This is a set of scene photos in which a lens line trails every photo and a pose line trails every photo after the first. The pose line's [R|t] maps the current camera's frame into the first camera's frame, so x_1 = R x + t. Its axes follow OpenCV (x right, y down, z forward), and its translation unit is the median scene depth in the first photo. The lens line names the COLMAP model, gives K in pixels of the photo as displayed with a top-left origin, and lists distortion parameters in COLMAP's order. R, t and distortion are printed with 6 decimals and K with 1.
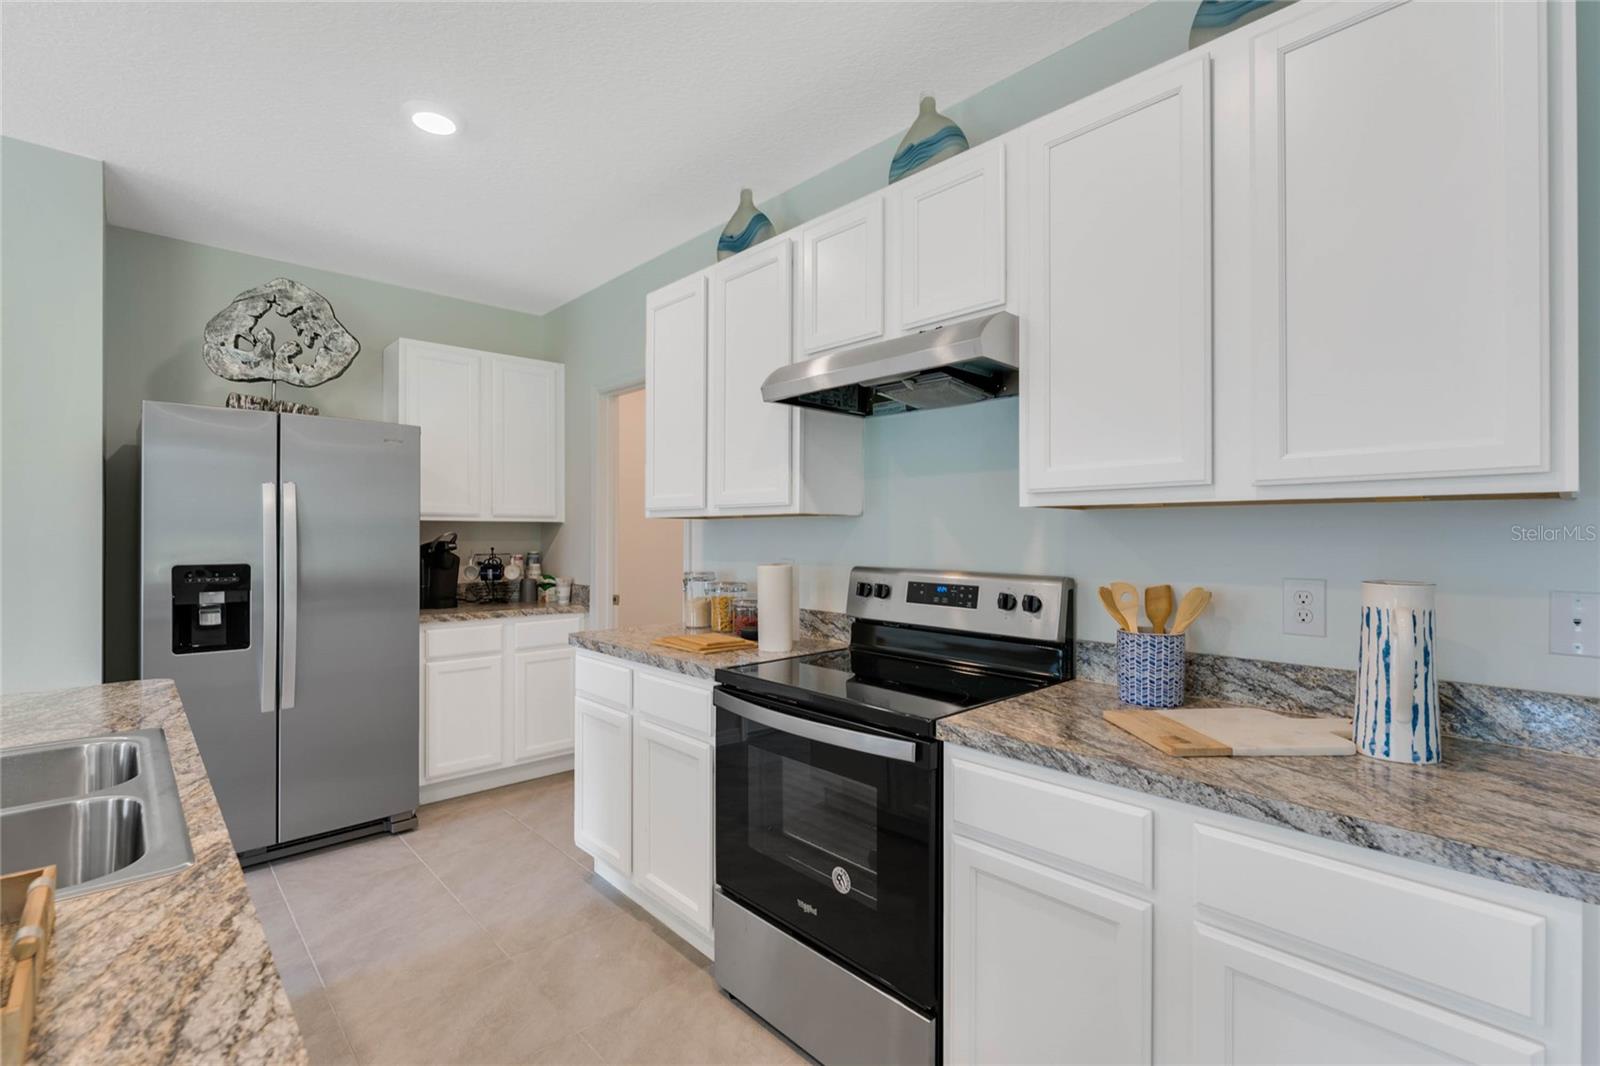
lens RADIAL K [[726.5, 0, 795.5], [0, 726.5, 536.6], [0, 0, 1]] dist [-0.002657, -0.000309]
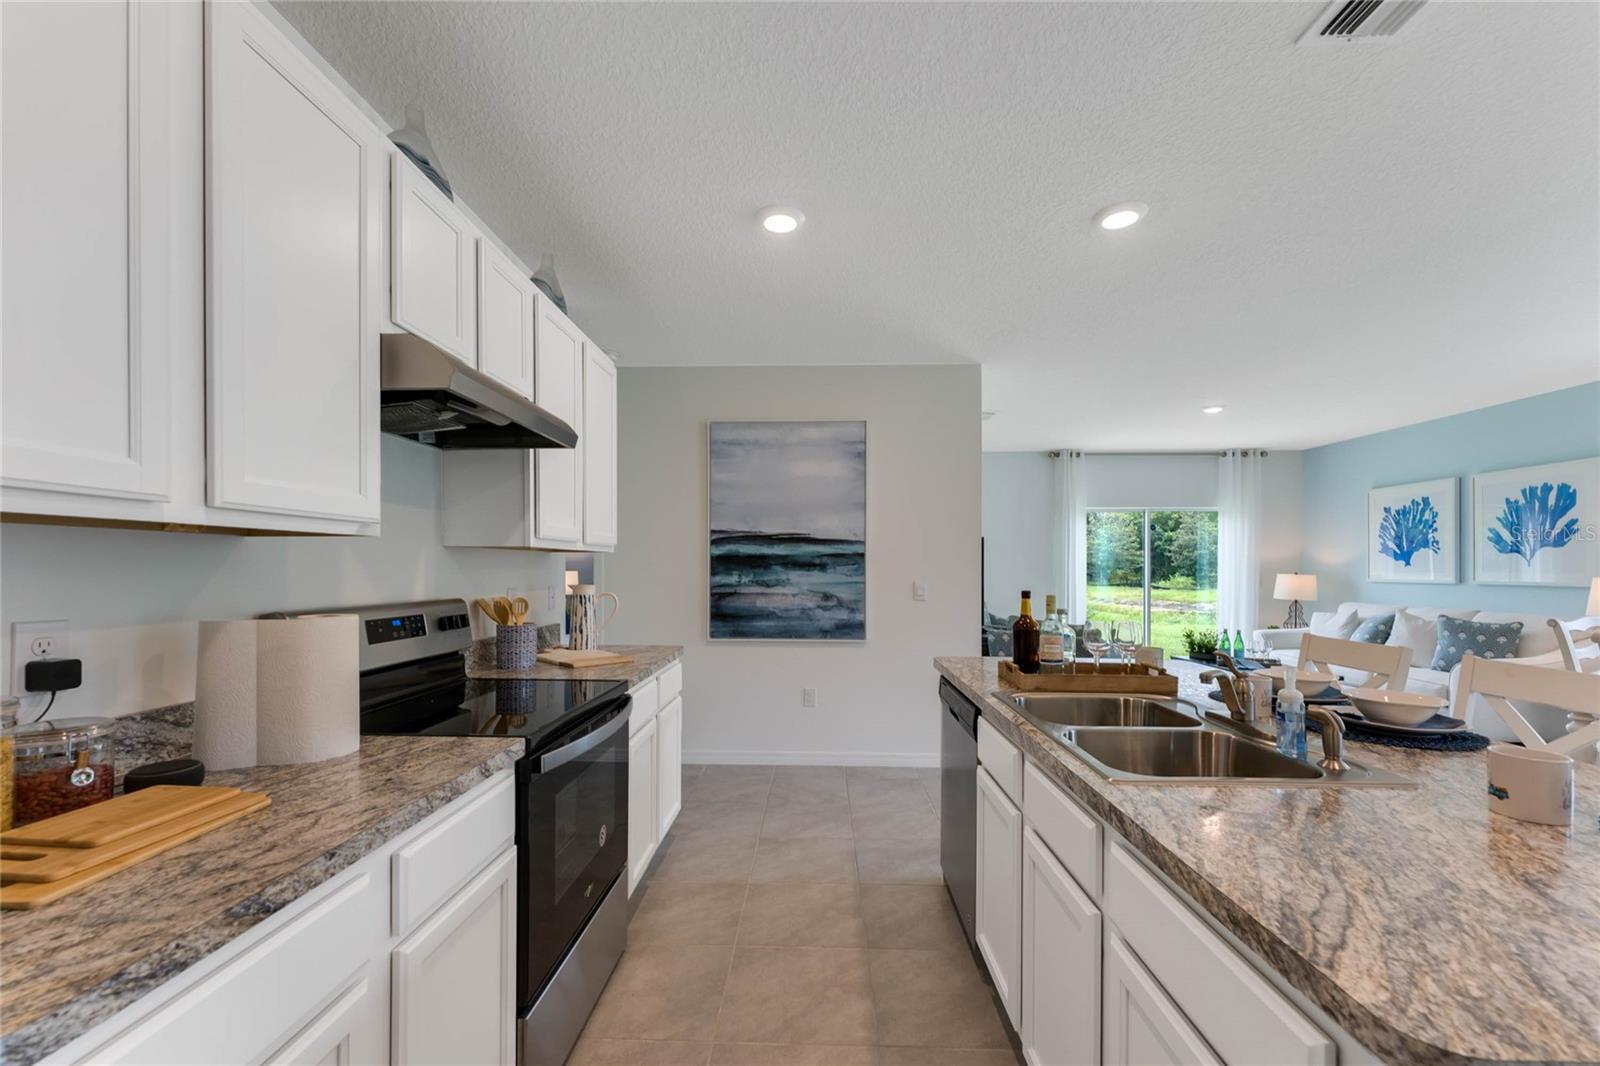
lens RADIAL K [[652.0, 0, 799.7], [0, 652.0, 567.0], [0, 0, 1]] dist [0.005669, -0.000623]
pose [[-0.711388, -0.005025, 0.702781, -0.734449], [-0.002492, 0.999986, 0.004627, -0.006249], [-0.702795, 0.001540, -0.711391, 1.162895]]
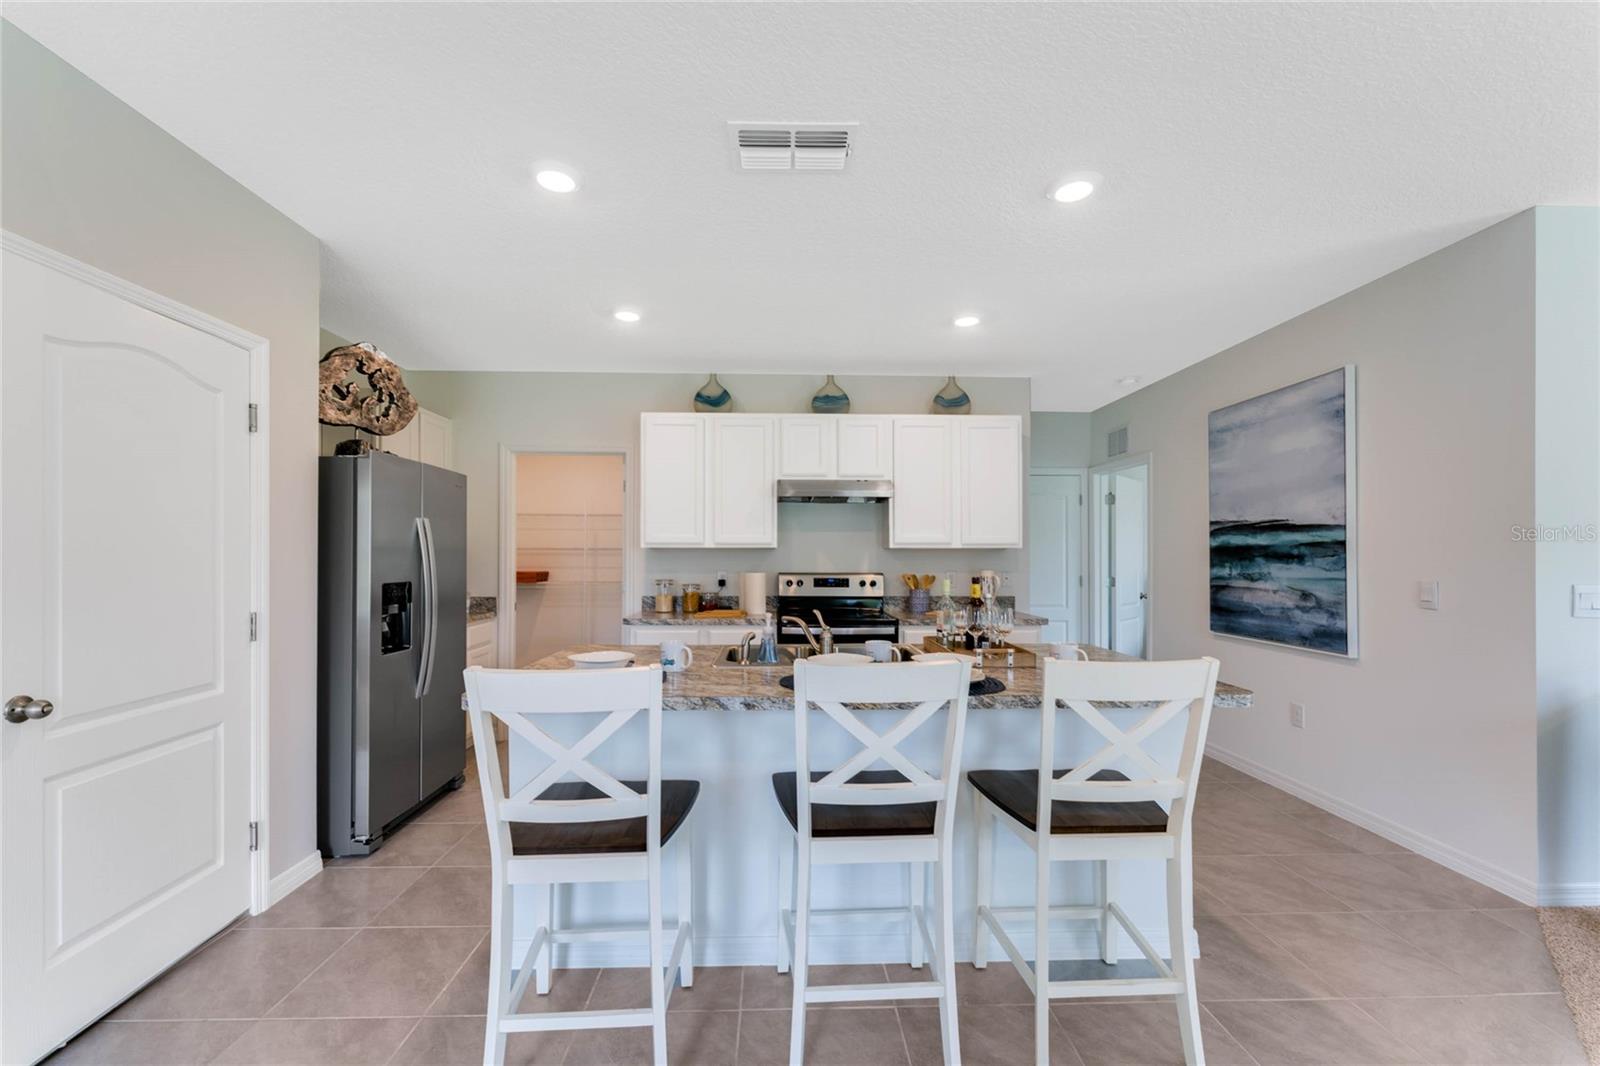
lens RADIAL K [[647.7, 0, 794.6], [0, 647.7, 553.6], [0, 0, 1]] dist [0.001769, 0.000061]
pose [[0.658261, 0.002662, 0.752785, -1.394071], [0.002144, 0.999983, -0.005410, -0.004626], [-0.752787, 0.005175, 0.658244, -0.295266]]
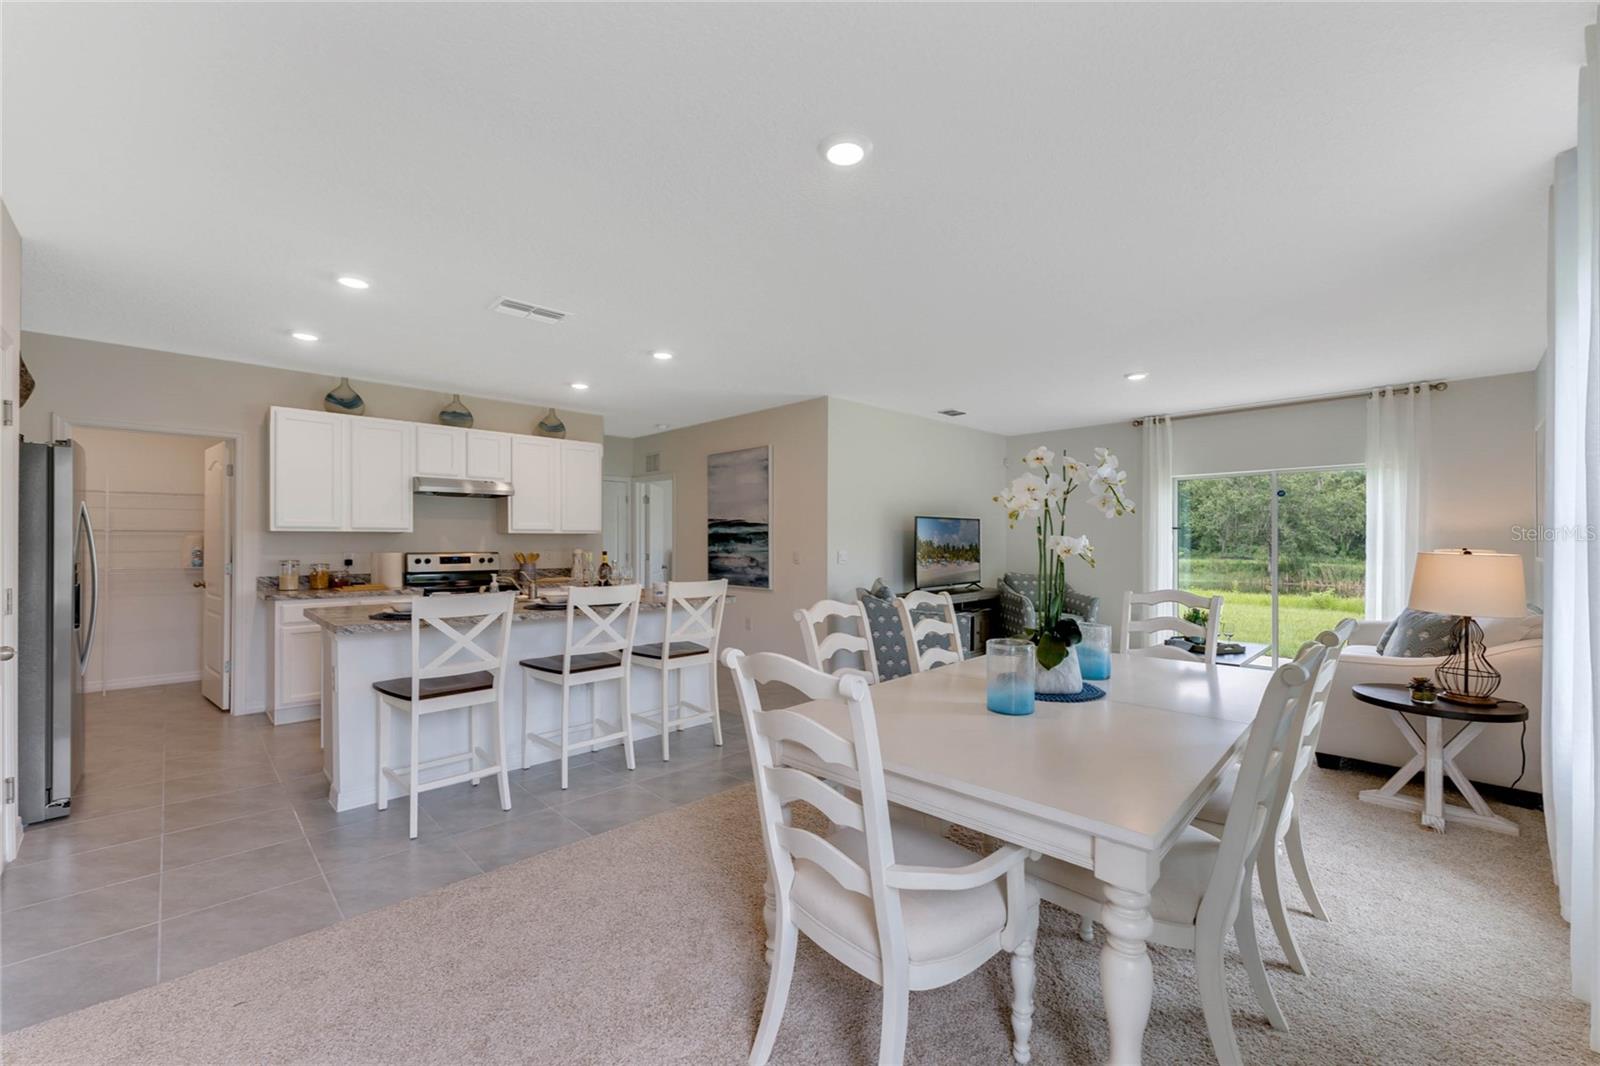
lens RADIAL K [[645.8, 0, 800.9], [0, 645.8, 539.6], [0, 0, 1]] dist [-0.000184, -0.000149]
pose [[-0.026913, -0.000479, 0.999638, -2.353498], [0.001550, 0.999999, 0.000520, -0.004389], [-0.999637, 0.001564, -0.026913, -0.335855]]
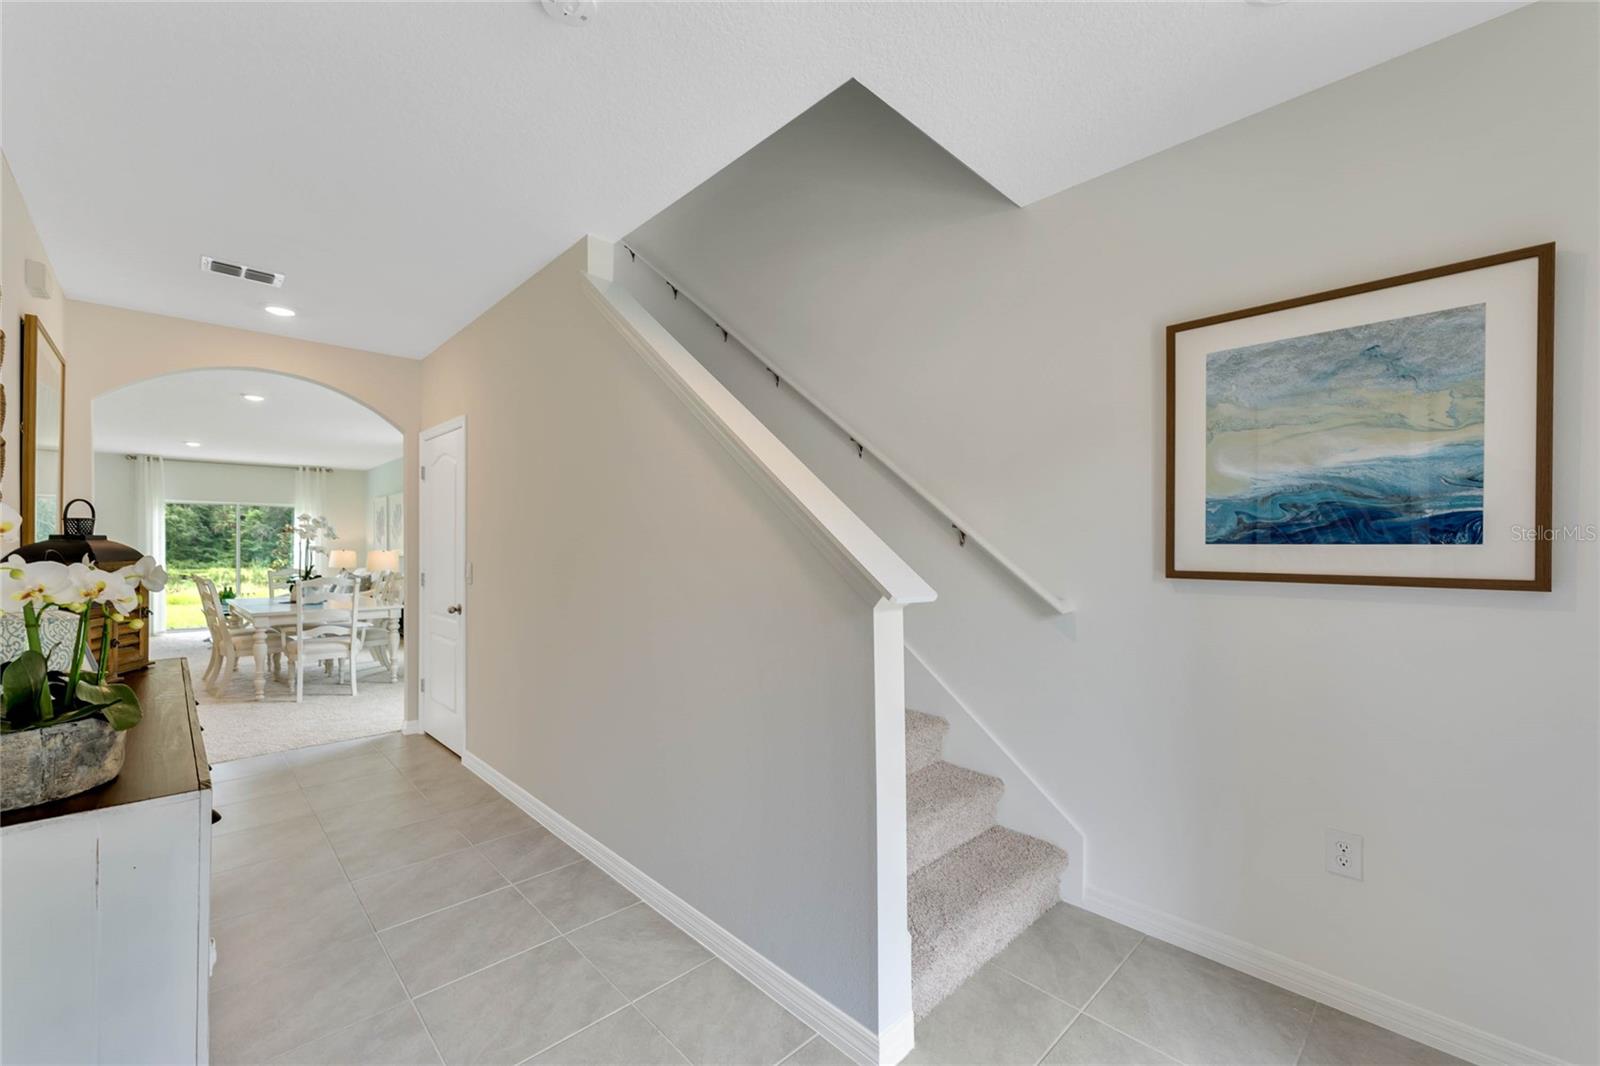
lens RADIAL K [[647.7, 0, 794.6], [0, 647.7, 553.6], [0, 0, 1]] dist [0.001769, 0.000061]
pose [[-0.999920, -0.003459, -0.012162, -3.422111], [-0.003631, 0.999893, 0.014156, -0.022451], [0.012112, 0.014199, -0.999826, 2.071397]]
